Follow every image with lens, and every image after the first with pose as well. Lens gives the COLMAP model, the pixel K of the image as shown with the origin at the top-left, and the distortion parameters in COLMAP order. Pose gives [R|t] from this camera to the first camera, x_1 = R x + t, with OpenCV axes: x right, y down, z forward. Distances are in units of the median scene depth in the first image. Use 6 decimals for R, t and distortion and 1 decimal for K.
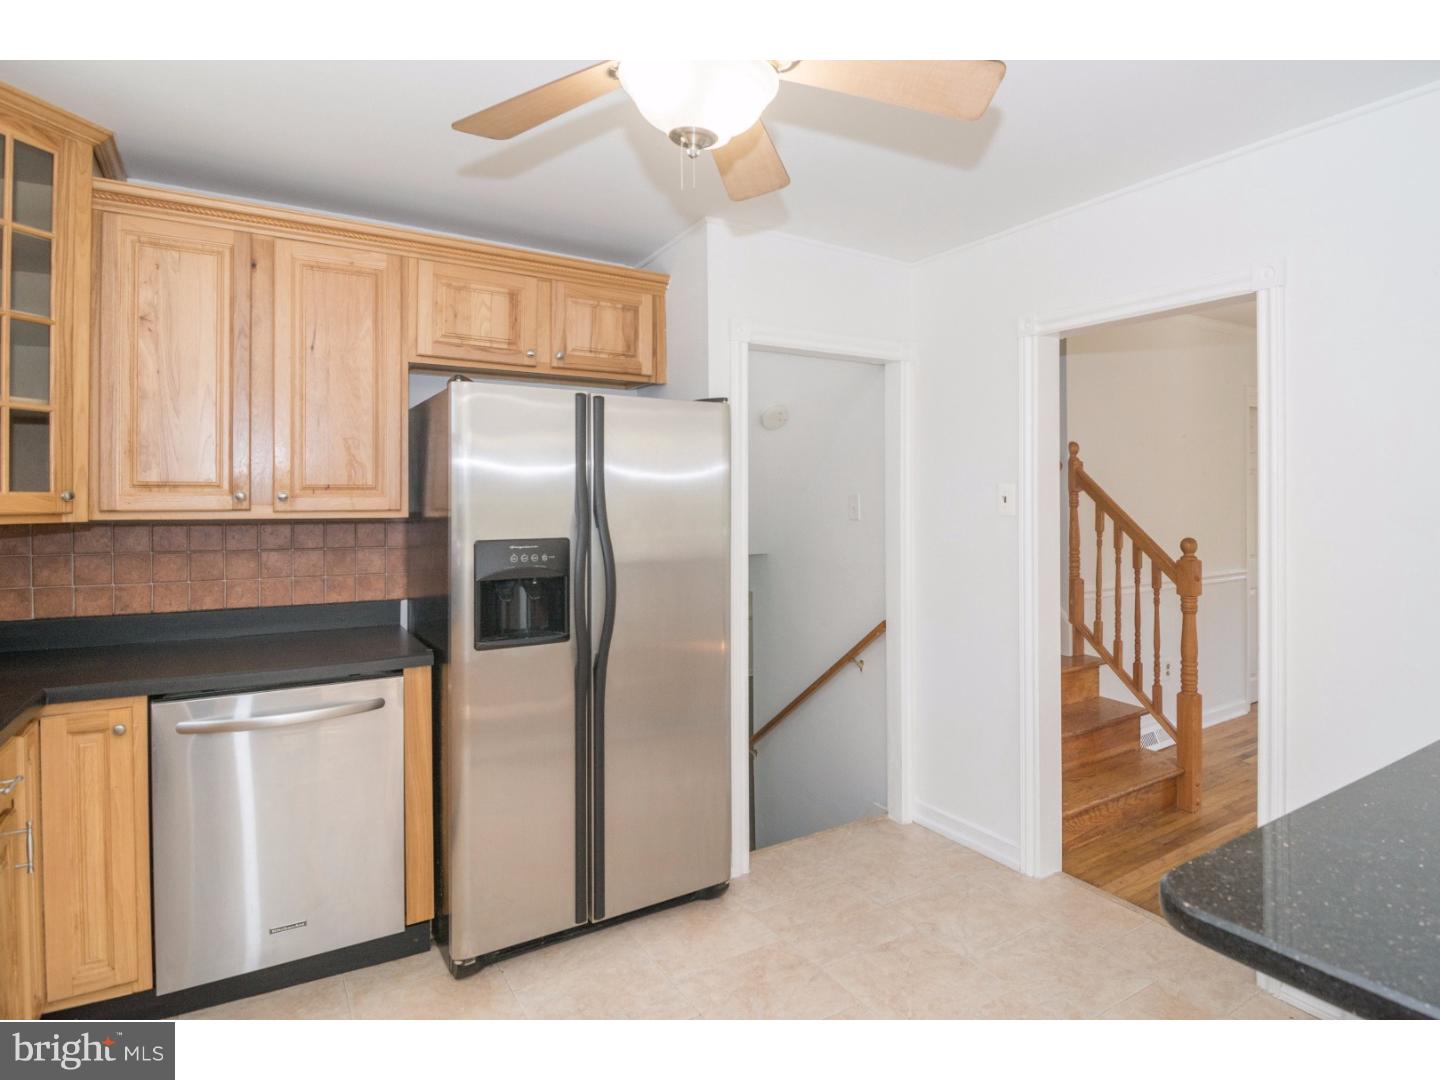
lens RADIAL K [[765.8, 0, 720.6], [0, 765.8, 480.3], [0, 0, 1]] dist [-0.005191, -0.004747]
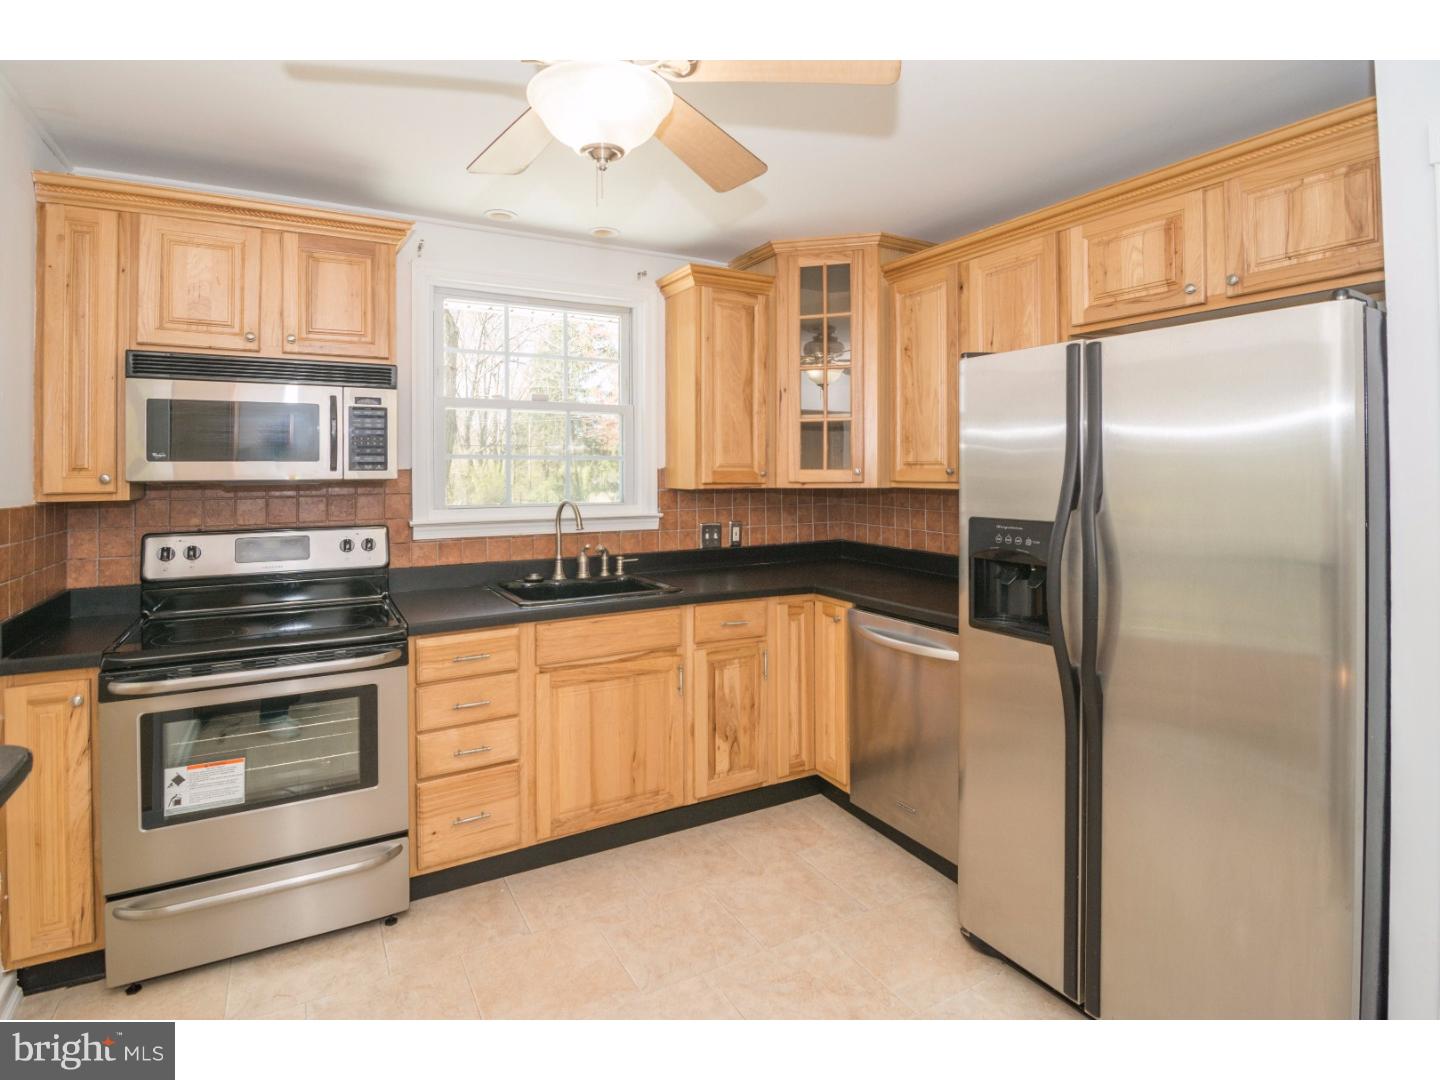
lens RADIAL K [[722.2, 0, 743.0], [0, 722.2, 467.1], [0, 0, 1]] dist [-0.015536, -0.003647]
pose [[-0.008547, -0.008429, -0.999928, 0.579206], [0.015576, 0.999842, -0.008562, 0.017088], [0.999842, -0.015648, -0.008414, 0.659521]]
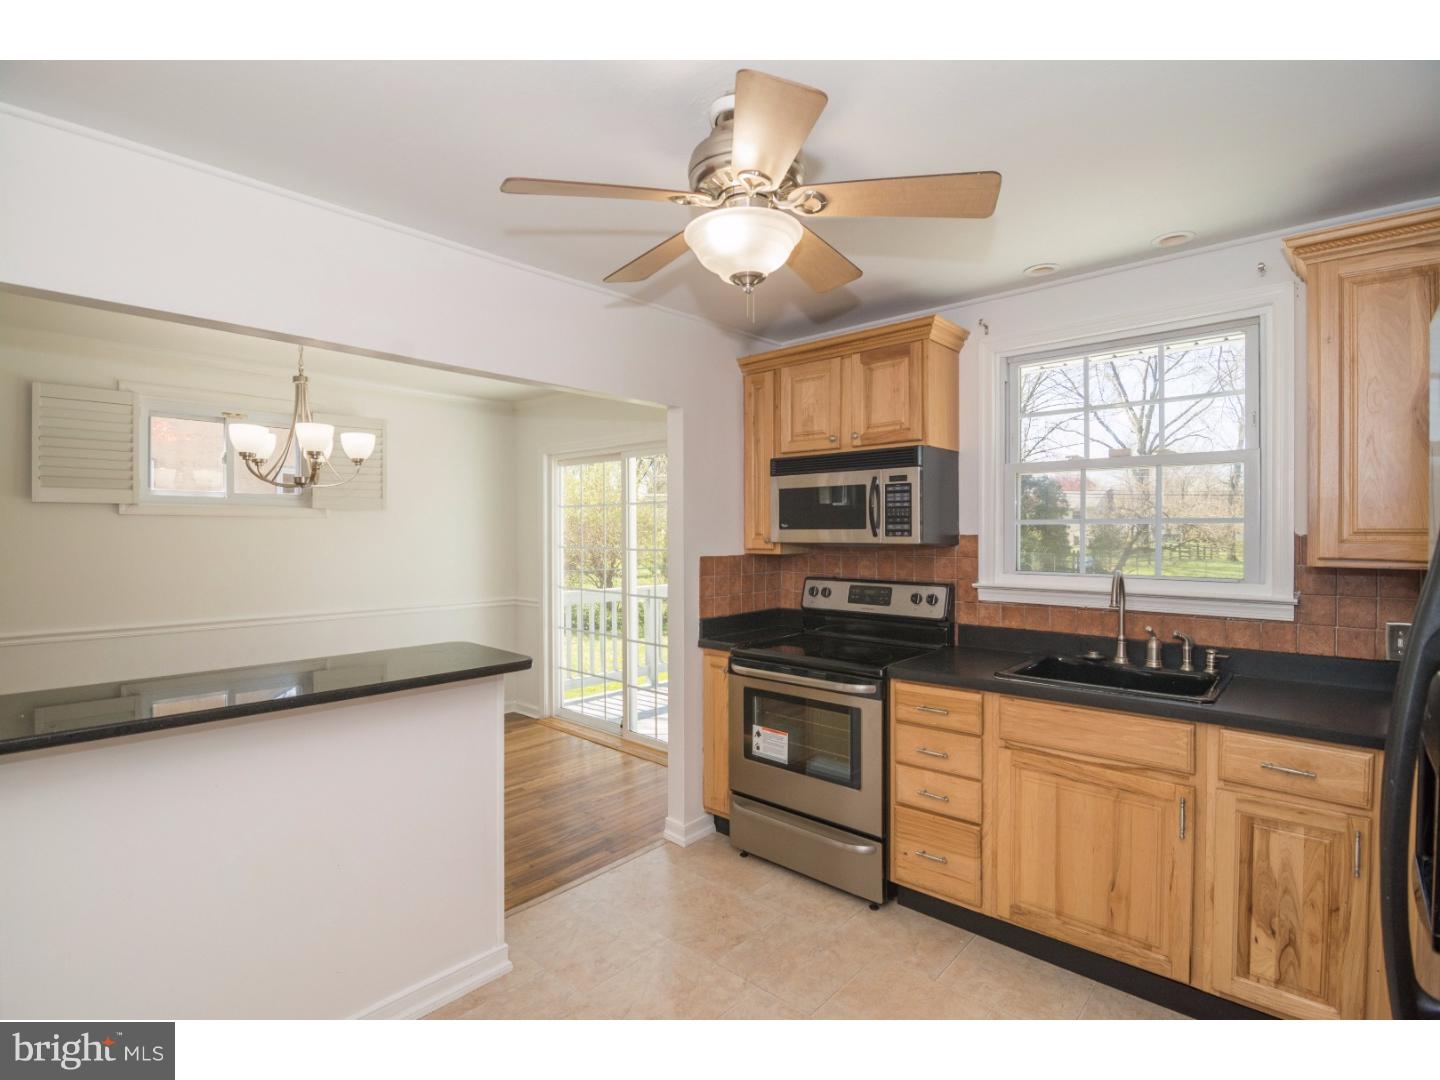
lens RADIAL K [[722.2, 0, 692.7], [0, 722.2, 542.5], [0, 0, 1]] dist [-0.015536, -0.003647]
pose [[-0.964256, 0.003409, -0.264952, 0.229442], [0.002222, 0.999986, 0.004779, 0.008517], [0.264965, 0.004020, -0.964250, 1.204178]]
